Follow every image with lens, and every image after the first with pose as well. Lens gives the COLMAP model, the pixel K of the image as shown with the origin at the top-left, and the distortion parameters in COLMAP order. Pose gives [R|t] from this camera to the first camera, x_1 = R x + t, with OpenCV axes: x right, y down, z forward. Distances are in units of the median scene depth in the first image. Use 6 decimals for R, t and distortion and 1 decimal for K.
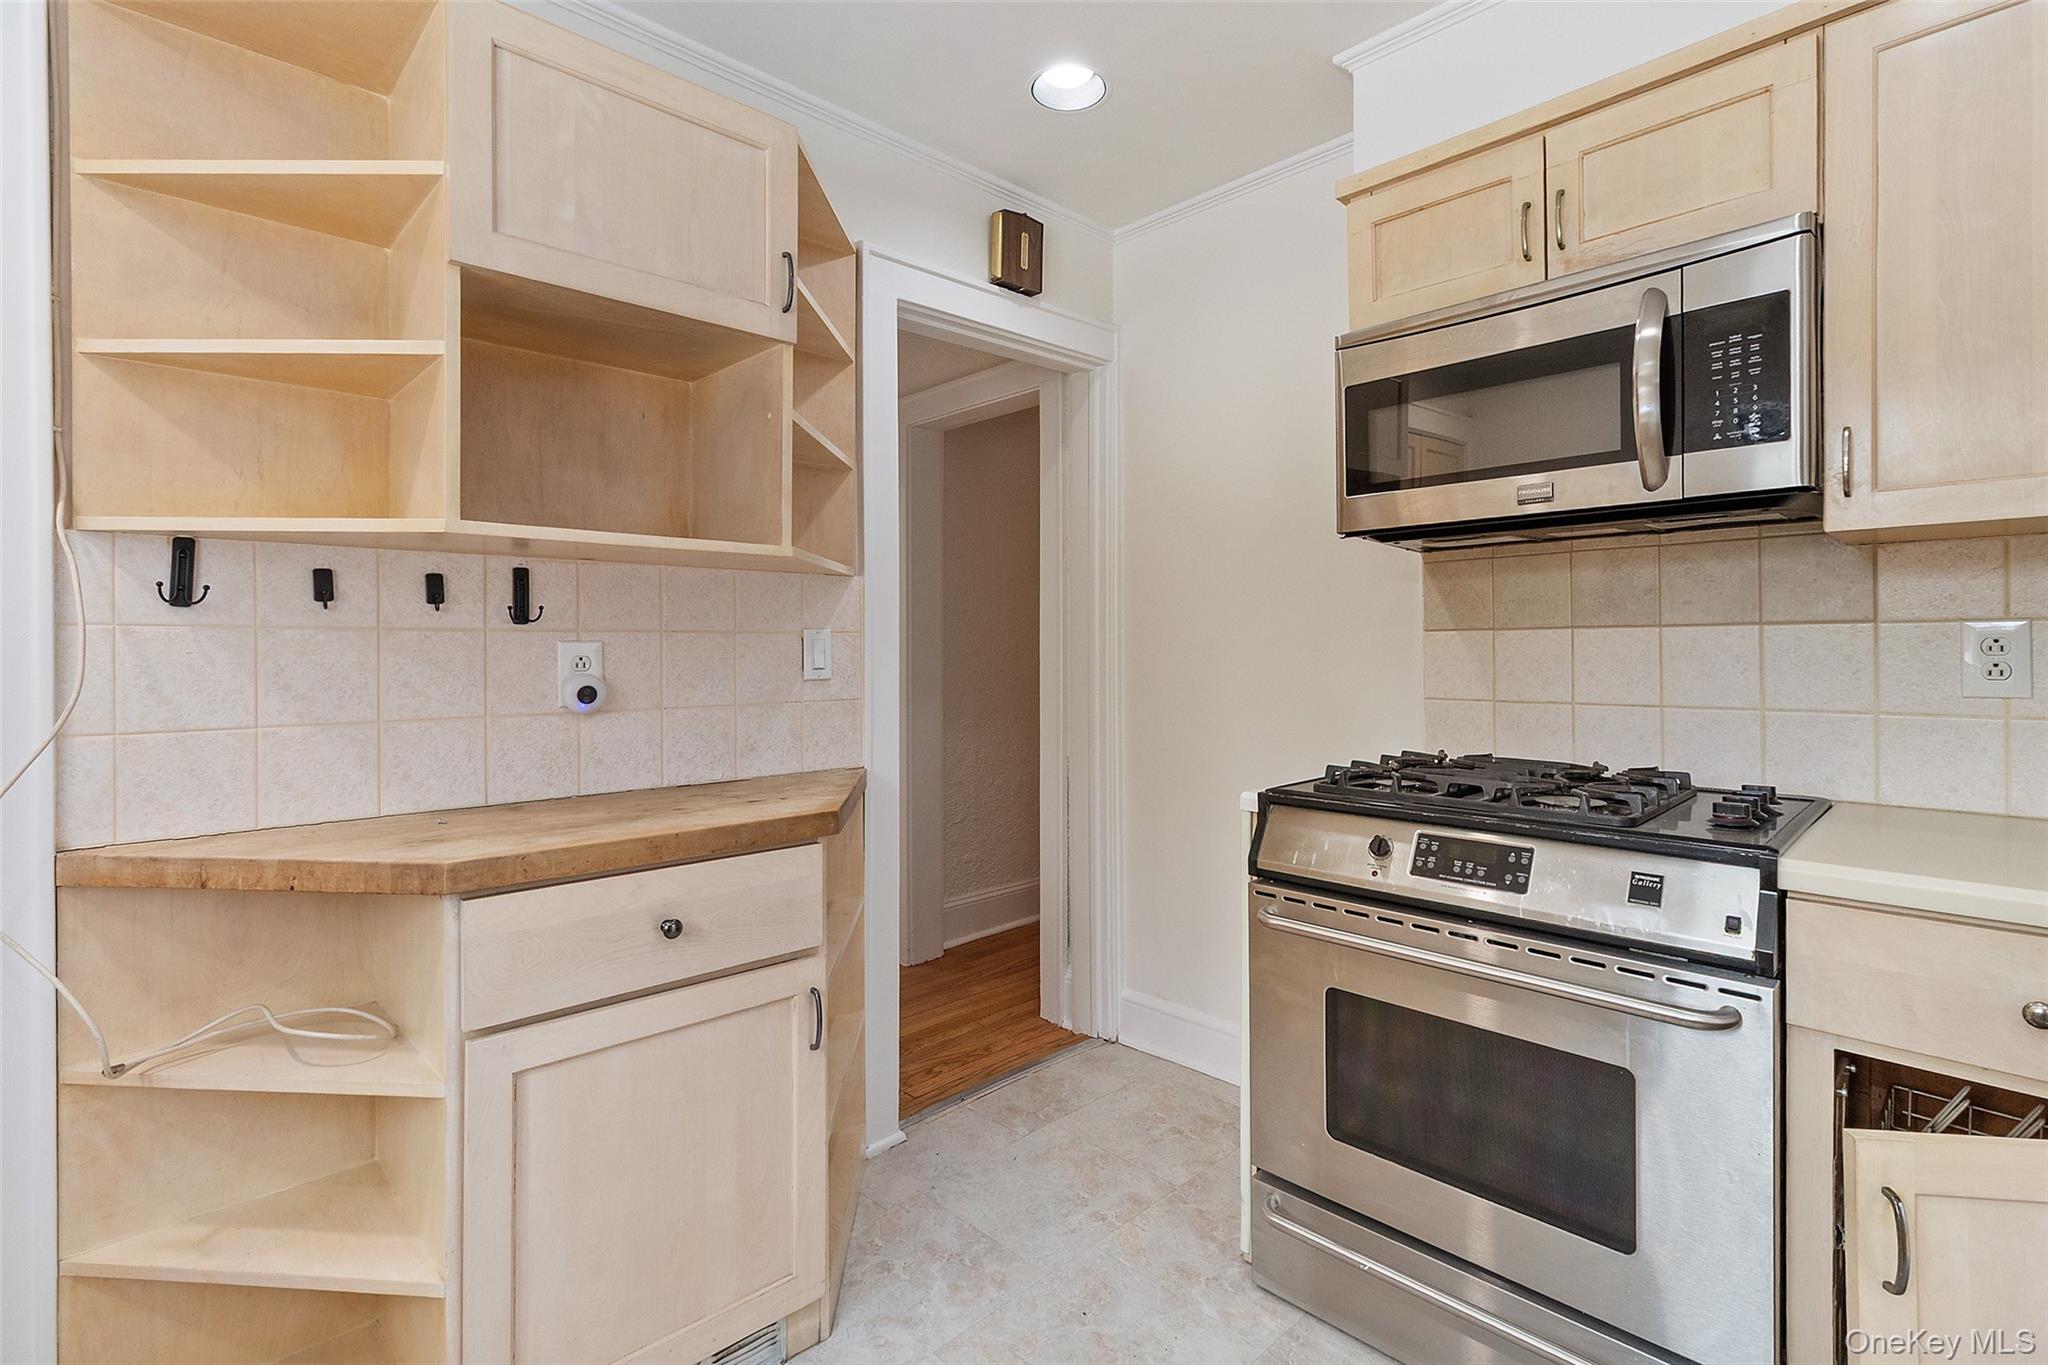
lens RADIAL K [[953.9, 0, 1040.9], [0, 953.9, 650.4], [0, 0, 1]] dist [0.003539, 0.000067]
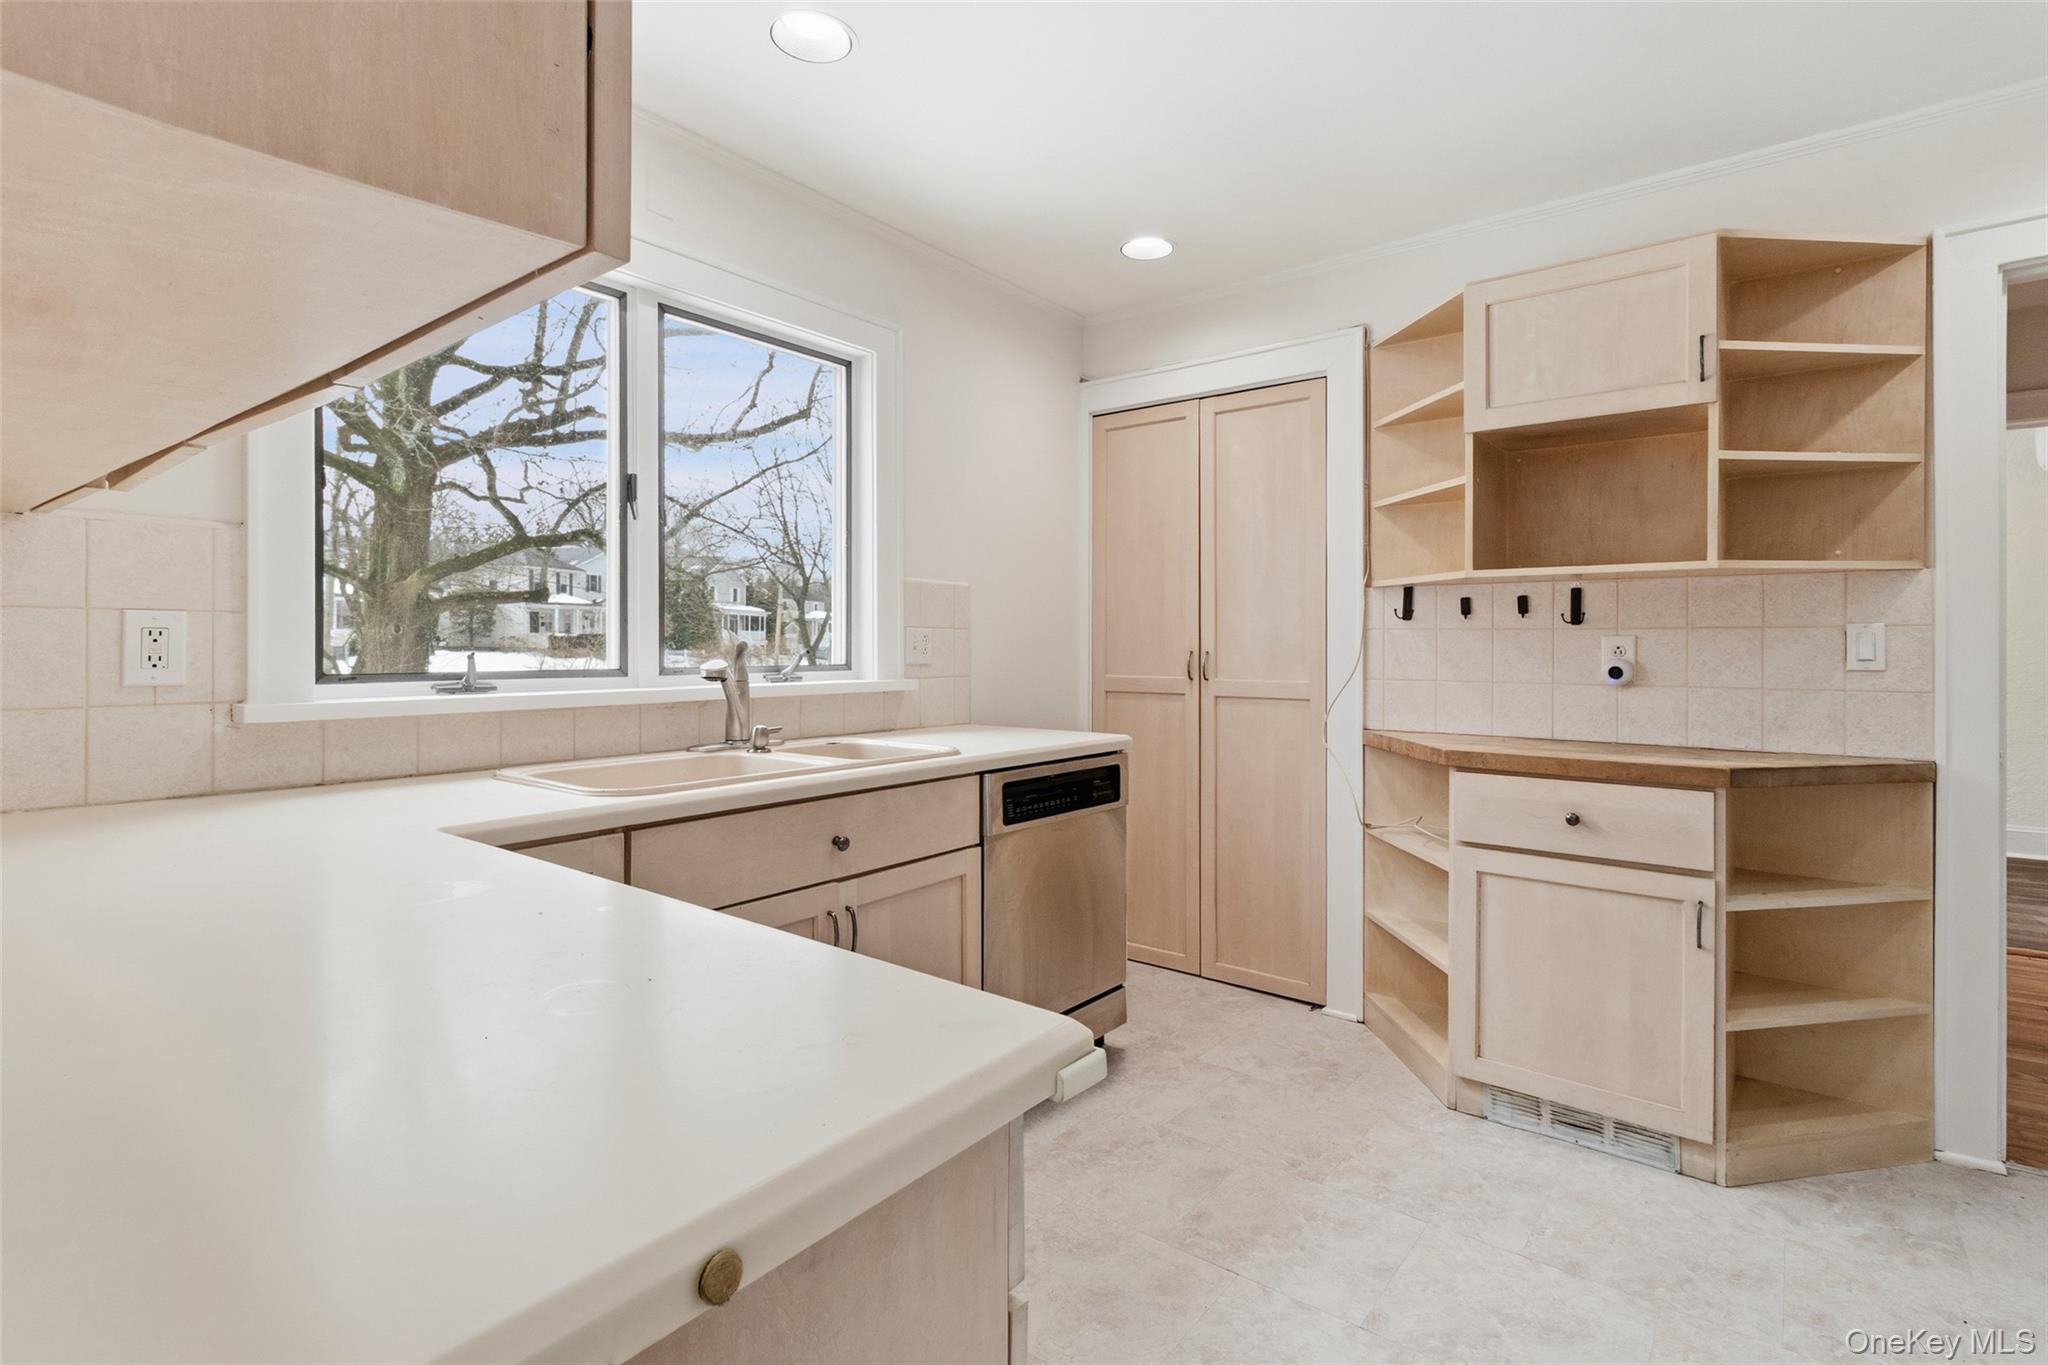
lens RADIAL K [[964.3, 0, 1037.8], [0, 964.3, 640.7], [0, 0, 1]] dist [0.000866, 0.000664]
pose [[0.147982, 0.001106, -0.988989, 0.944665], [-0.003928, 0.999992, 0.000530, 0.000843], [0.988982, 0.003806, 0.147985, -0.092296]]
